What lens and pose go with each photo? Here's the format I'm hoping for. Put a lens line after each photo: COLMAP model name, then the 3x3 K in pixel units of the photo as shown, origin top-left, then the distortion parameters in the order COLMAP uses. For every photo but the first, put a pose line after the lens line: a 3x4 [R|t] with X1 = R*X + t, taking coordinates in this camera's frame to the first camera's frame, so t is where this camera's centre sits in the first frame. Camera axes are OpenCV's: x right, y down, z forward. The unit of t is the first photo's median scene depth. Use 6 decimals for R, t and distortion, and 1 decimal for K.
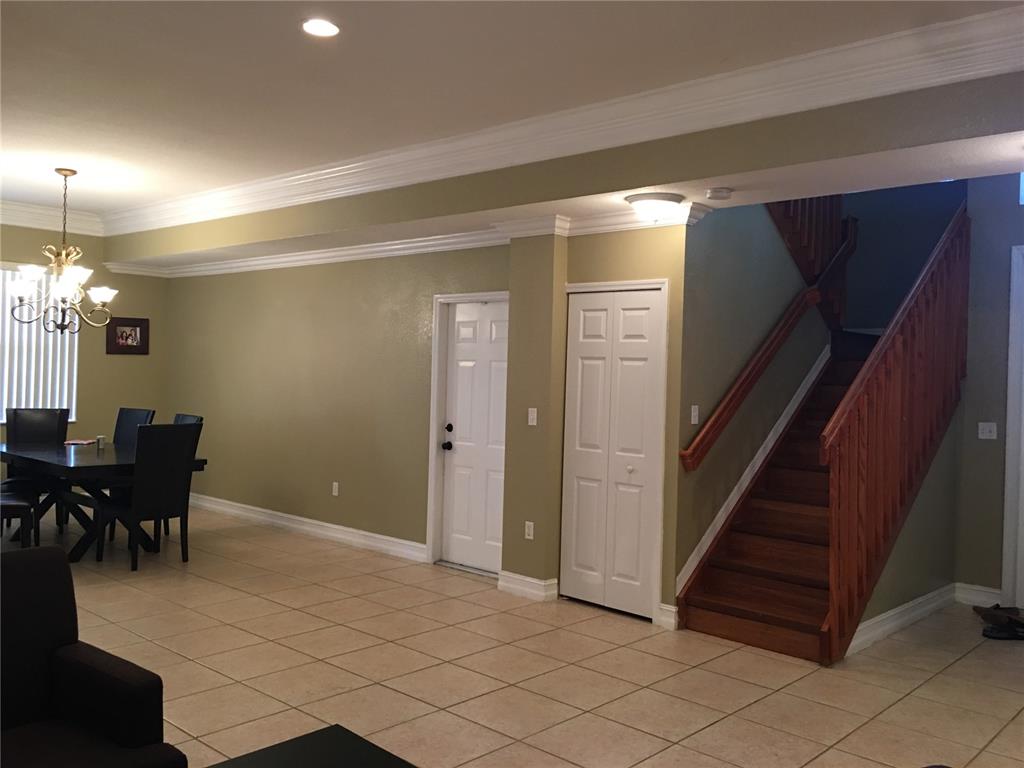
lens RADIAL K [[870.8, 0, 516.1], [0, 870.8, 382.5], [0, 0, 1]] dist [0.079352, -0.111090]
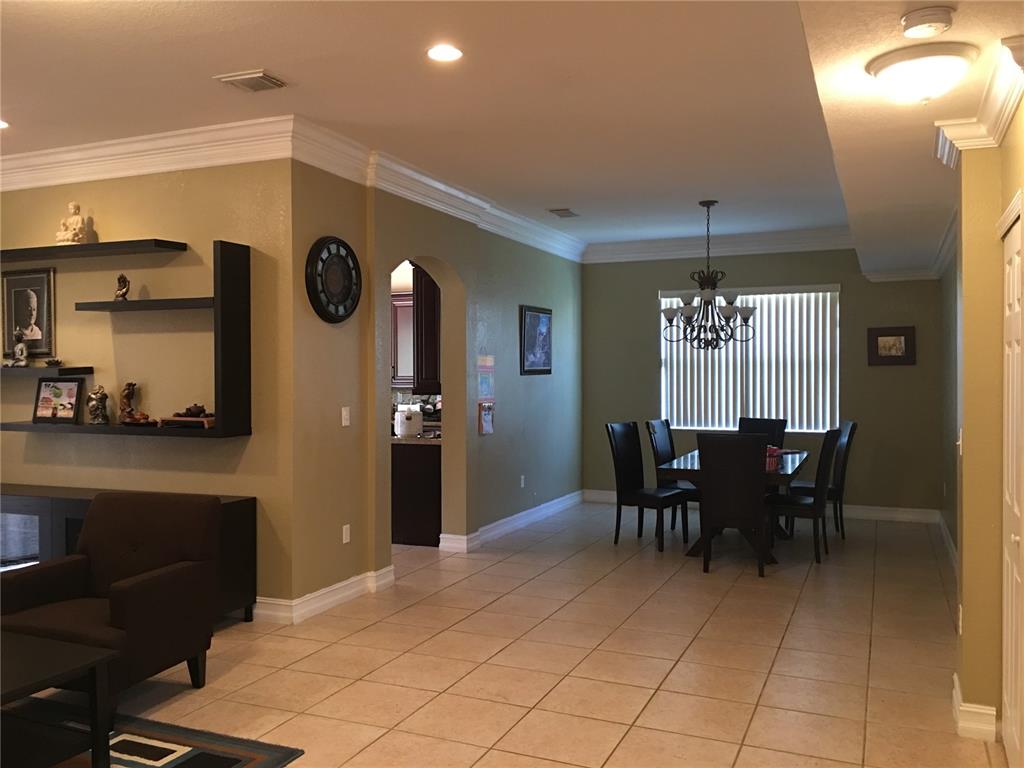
lens RADIAL K [[870.8, 0, 507.8], [0, 870.8, 377.6], [0, 0, 1]] dist [0.079352, -0.111090]
pose [[0.330717, -0.026201, -0.943366, 0.442315], [-0.000368, 0.999611, -0.027892, 0.011038], [0.943730, 0.009571, 0.330578, 0.408109]]
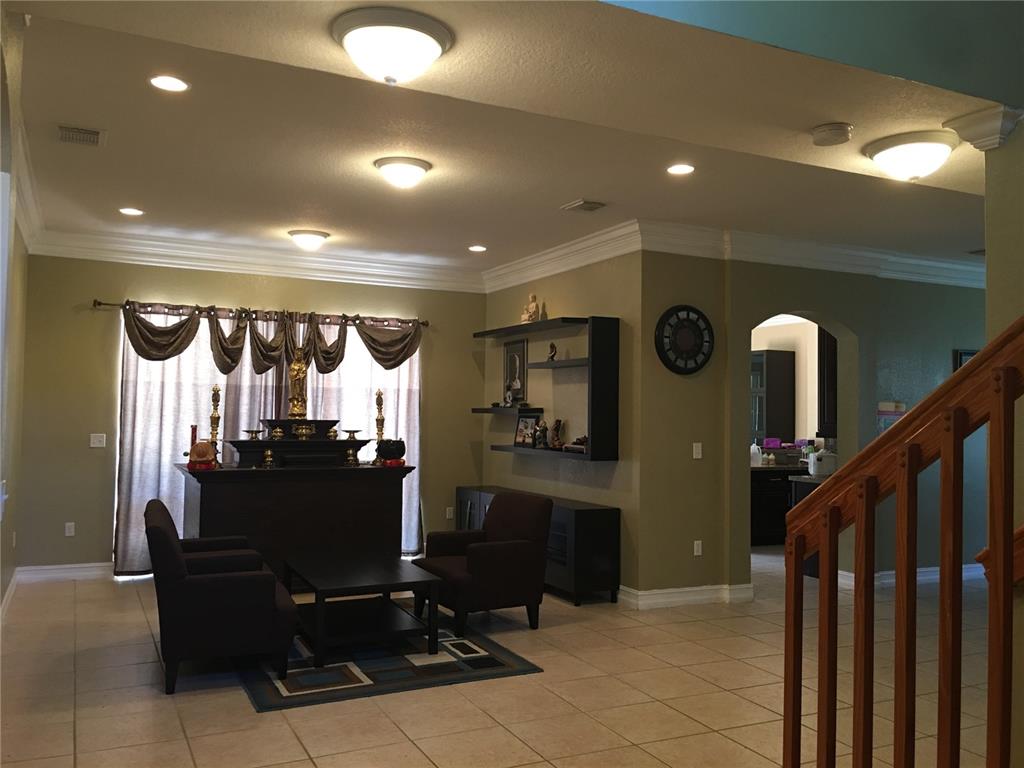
lens RADIAL K [[870.8, 0, 509.0], [0, 870.8, 384.8], [0, 0, 1]] dist [0.079352, -0.111090]
pose [[-0.365577, -0.065951, -0.928442, 0.633473], [-0.039322, 0.997690, -0.055387, 0.013471], [0.929950, 0.016260, -0.367326, 0.708426]]
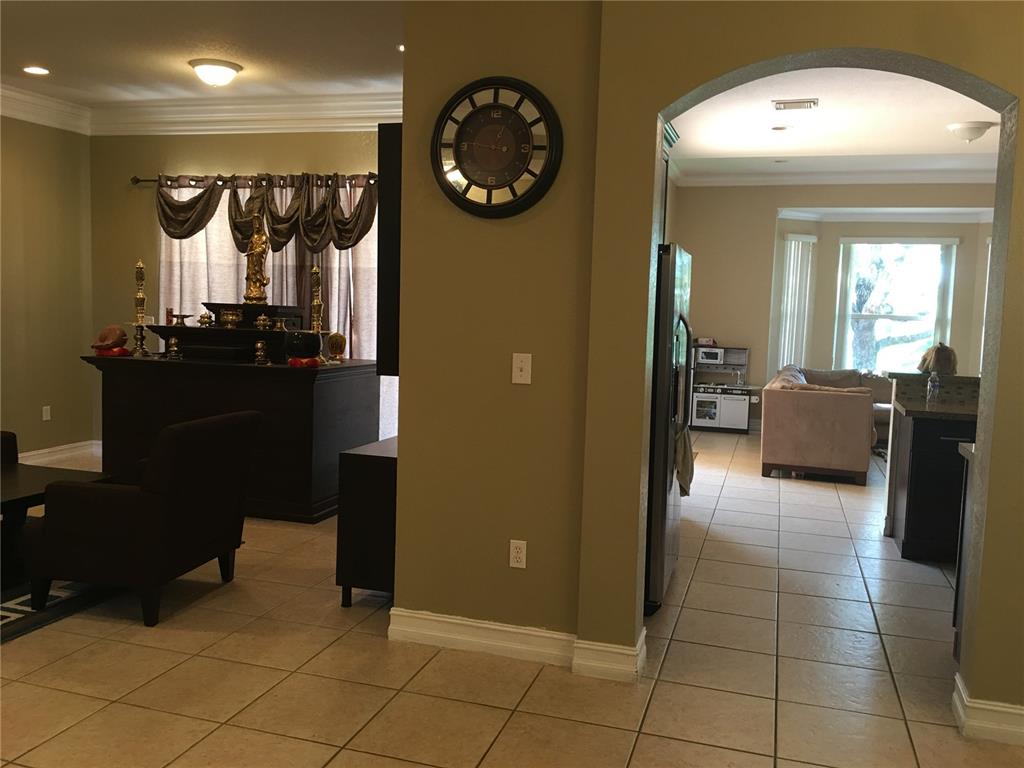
lens RADIAL K [[870.8, 0, 509.5], [0, 870.8, 373.8], [0, 0, 1]] dist [0.079352, -0.111090]
pose [[-0.900164, -0.023776, -0.434901, -0.169103], [-0.065201, 0.994613, 0.080579, -0.013005], [0.430642, 0.100890, -0.896866, 1.003431]]
